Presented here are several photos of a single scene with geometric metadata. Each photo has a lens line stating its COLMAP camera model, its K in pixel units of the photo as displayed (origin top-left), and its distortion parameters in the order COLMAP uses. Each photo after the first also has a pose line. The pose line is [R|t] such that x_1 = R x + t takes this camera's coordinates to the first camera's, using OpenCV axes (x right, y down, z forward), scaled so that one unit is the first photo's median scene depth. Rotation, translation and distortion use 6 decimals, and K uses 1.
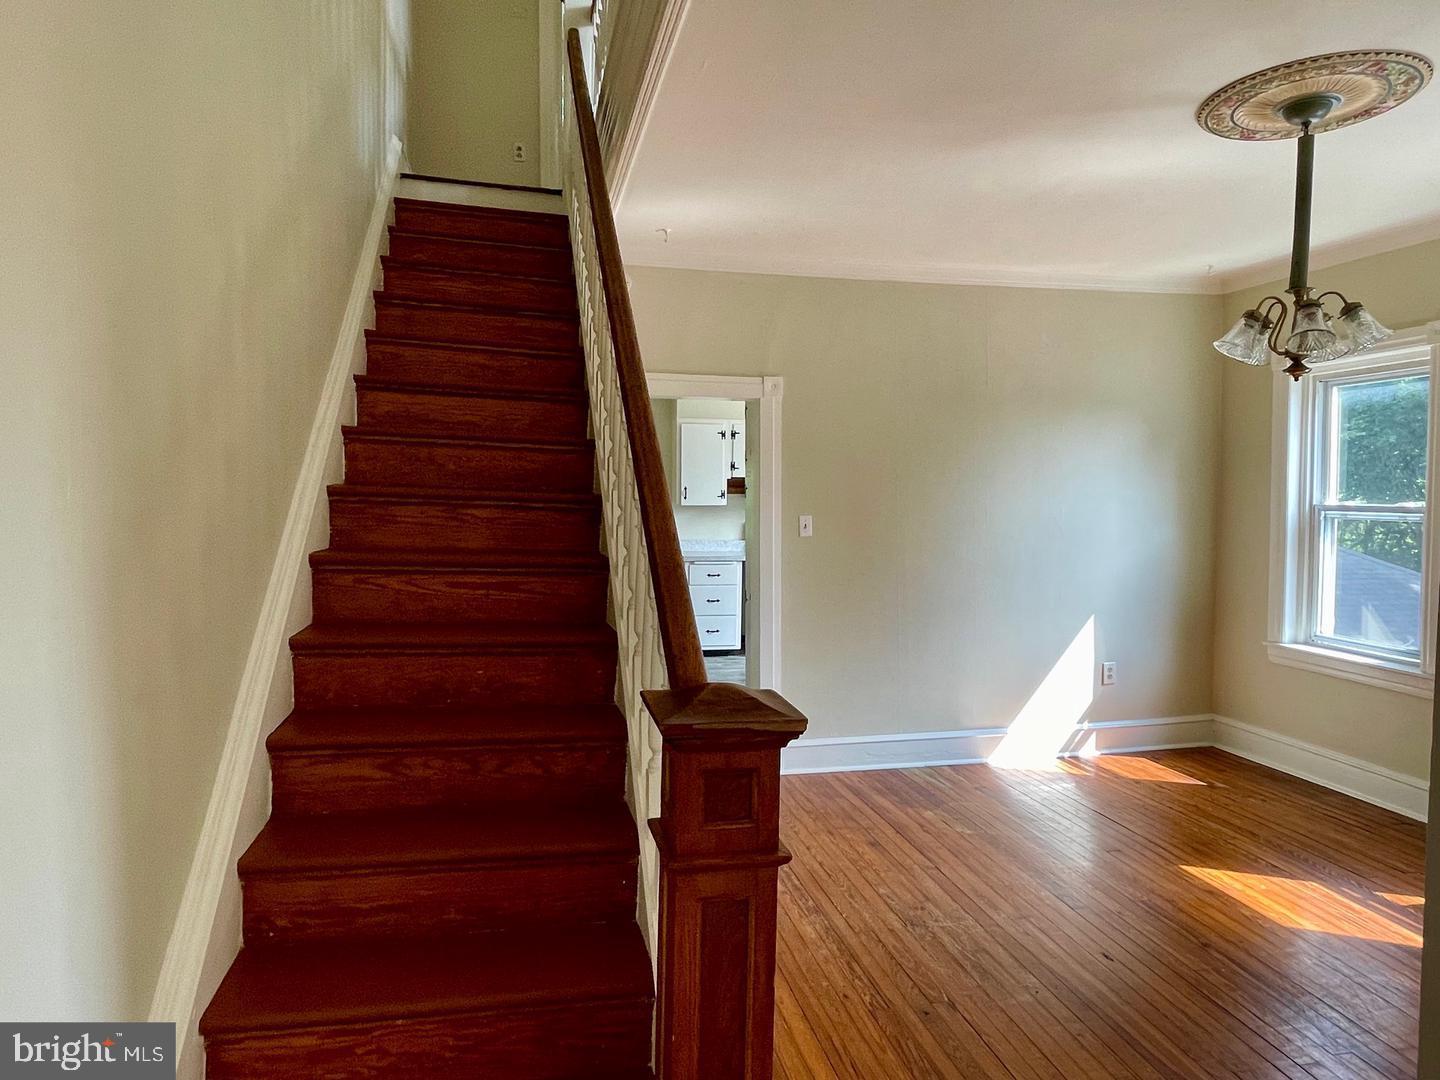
lens RADIAL K [[907.8, 0, 712.8], [0, 907.8, 542.9], [0, 0, 1]] dist [-0.003606, -0.001729]
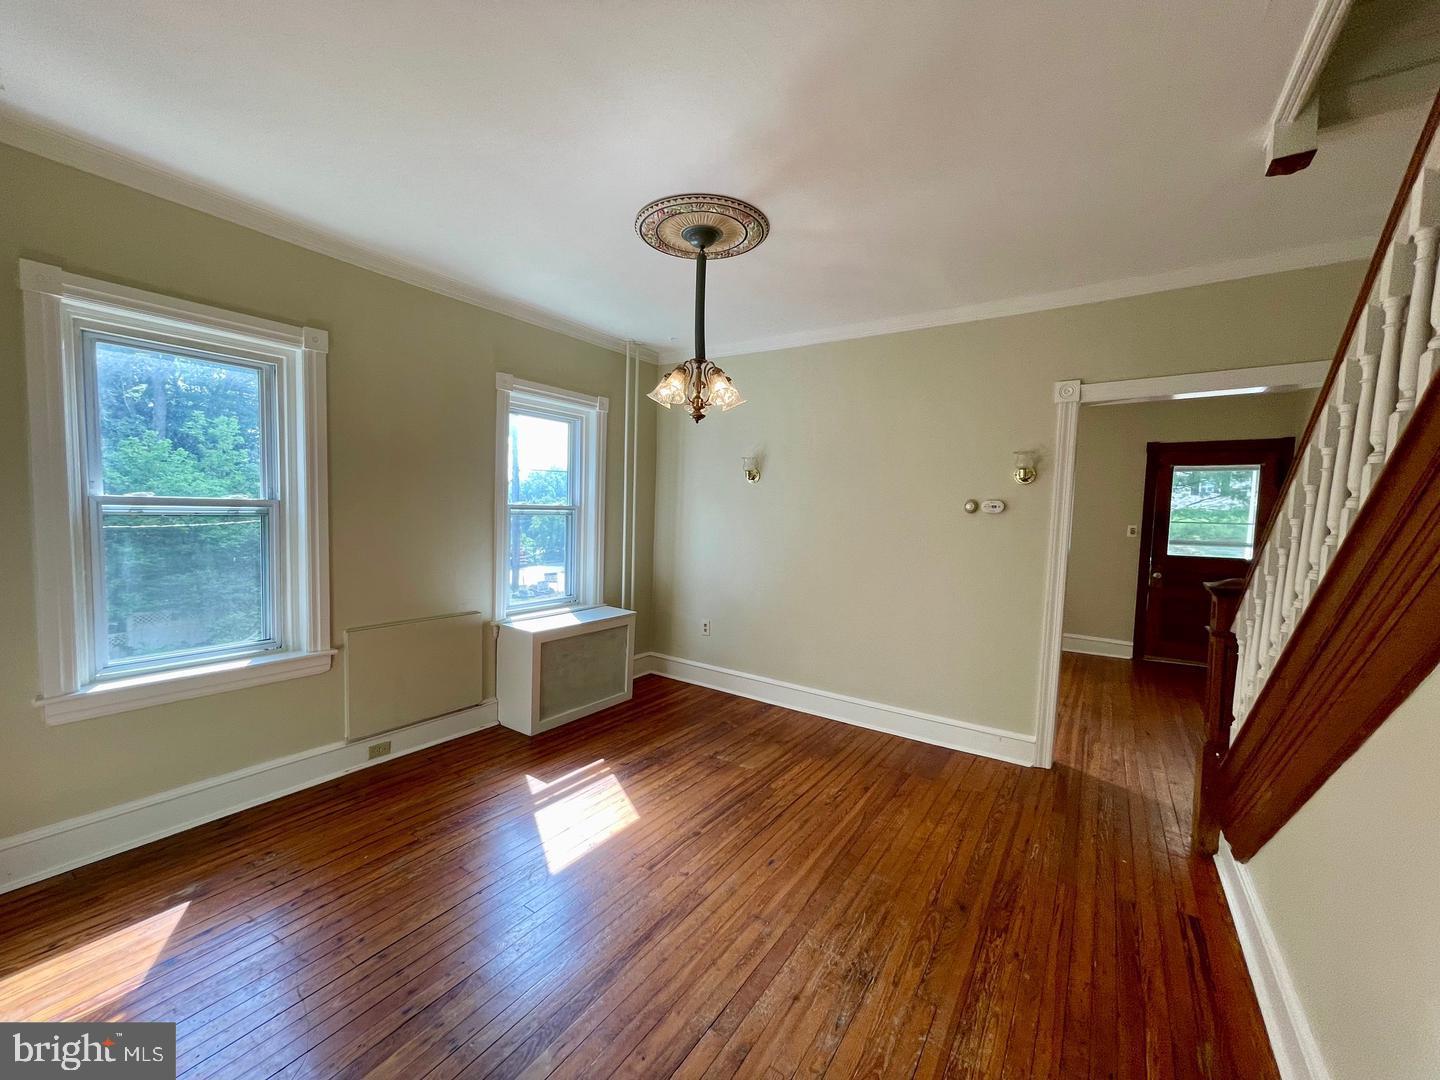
lens RADIAL K [[577.3, 0, 717.4], [0, 577.3, 550.0], [0, 0, 1]] dist [0.001360, 0.000540]
pose [[-0.696153, -0.076260, 0.713831, -0.046606], [0.011363, 0.993047, 0.117171, -0.058515], [-0.717803, 0.089680, -0.690446, 1.159776]]
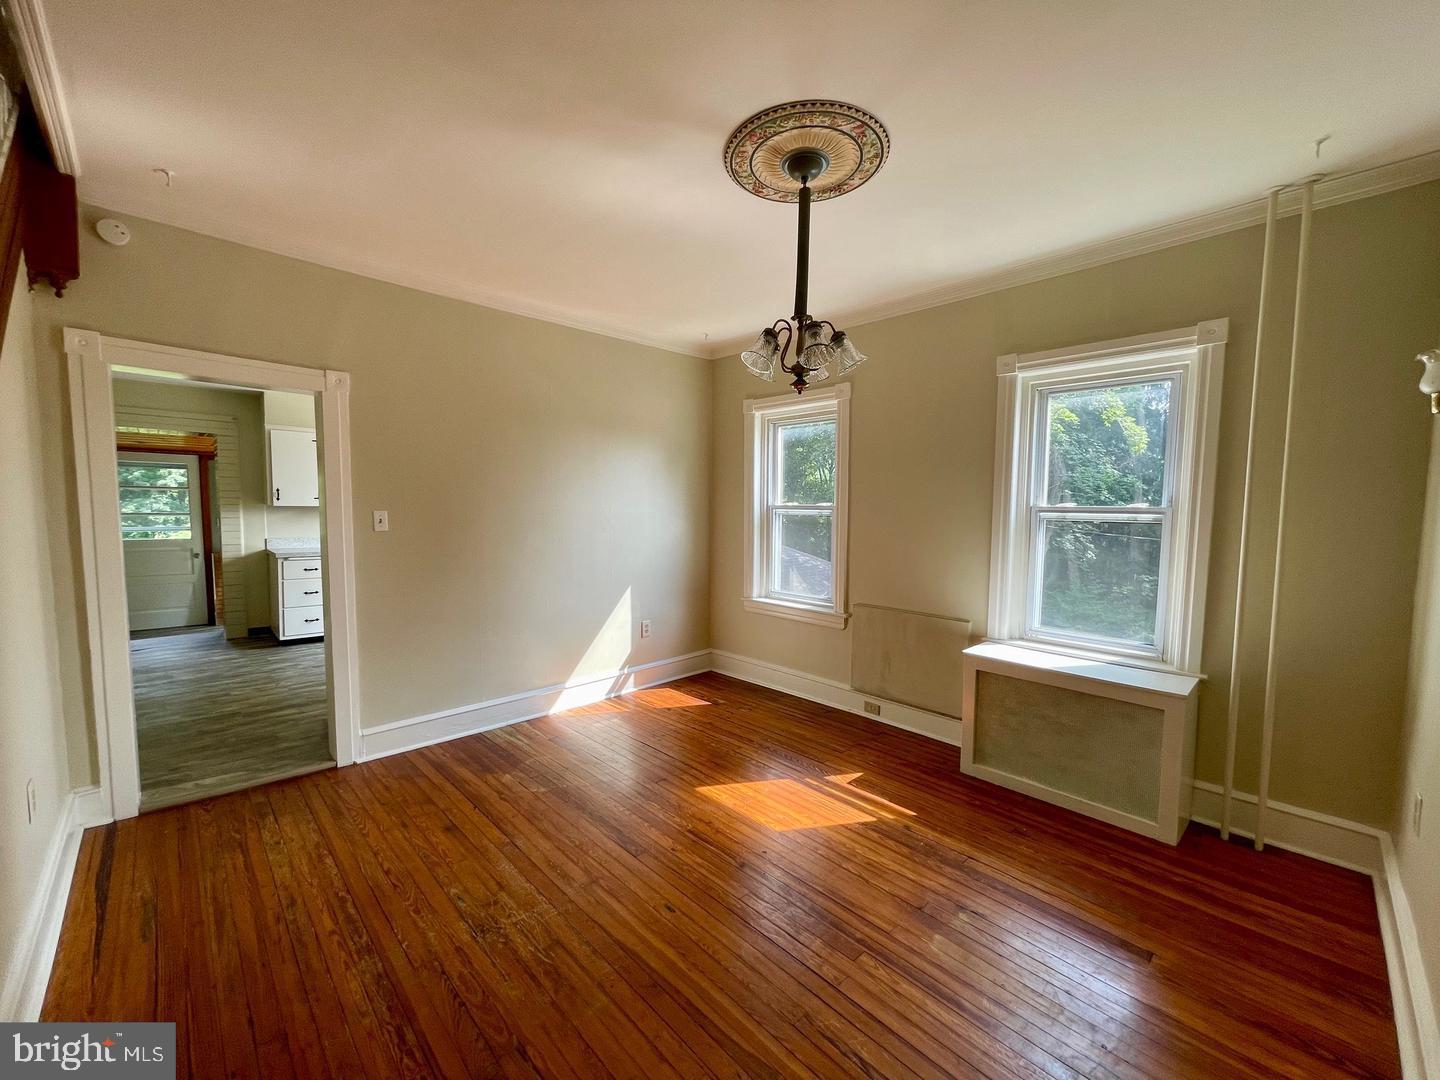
lens RADIAL K [[577.3, 0, 710.7], [0, 577.3, 546.2], [0, 0, 1]] dist [0.001360, 0.000540]
pose [[0.850840, -0.027920, 0.524683, 0.091386], [0.020019, 0.999585, 0.020726, 0.005275], [-0.525044, -0.007131, 0.851045, 0.282470]]
